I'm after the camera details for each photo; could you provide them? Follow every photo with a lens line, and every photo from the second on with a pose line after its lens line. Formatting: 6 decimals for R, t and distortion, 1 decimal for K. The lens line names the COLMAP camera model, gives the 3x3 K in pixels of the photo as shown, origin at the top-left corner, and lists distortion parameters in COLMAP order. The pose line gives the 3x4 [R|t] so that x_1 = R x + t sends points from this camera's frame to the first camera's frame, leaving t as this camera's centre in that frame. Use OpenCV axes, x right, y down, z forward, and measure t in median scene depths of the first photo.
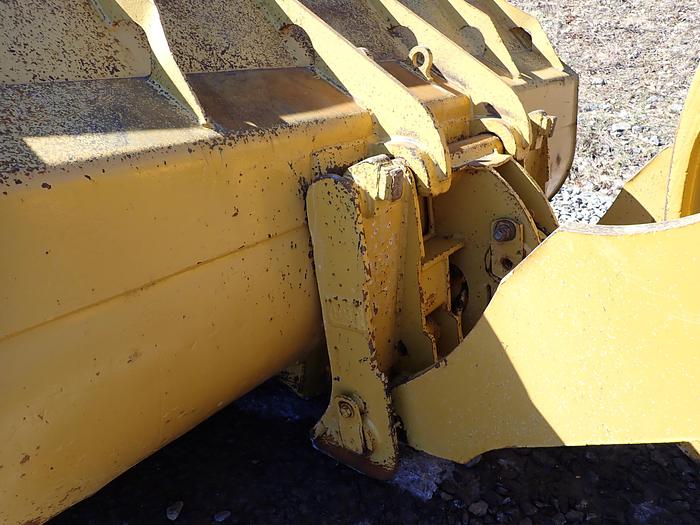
lens RADIAL K [[520.9, 0, 351.3], [0, 520.9, 264.1], [0, 0, 1]] dist [0.008225, -0.009301]
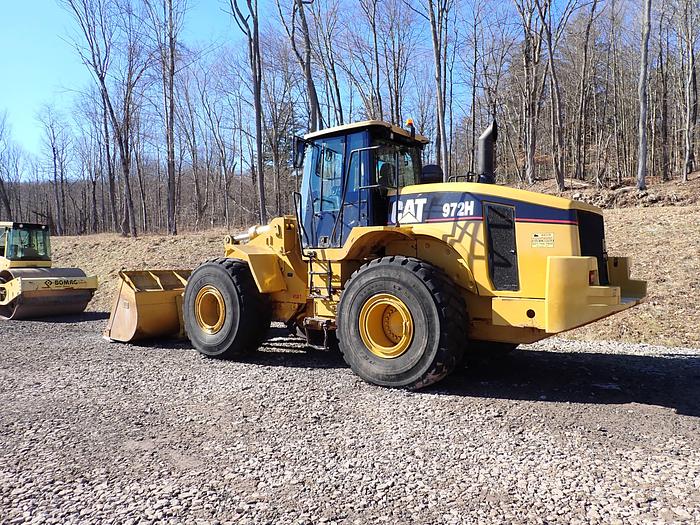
lens RADIAL K [[520.9, 0, 354.2], [0, 520.9, 261.8], [0, 0, 1]] dist [0.008225, -0.009301]
pose [[0.995667, -0.090783, 0.020147, 2.067919], [0.089845, 0.883239, -0.460236, 2.695439], [0.023987, 0.460052, 0.887568, -5.121853]]
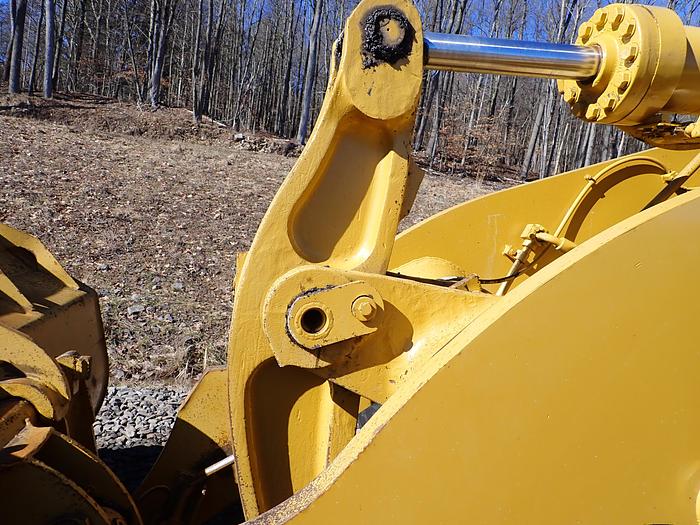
lens RADIAL K [[520.9, 0, 349.1], [0, 520.9, 264.9], [0, 0, 1]] dist [0.008225, -0.009301]
pose [[0.641177, -0.064227, 0.764700, -0.006556], [0.294387, 0.940837, -0.167813, -0.186631], [-0.708680, 0.332716, 0.622151, 0.074140]]
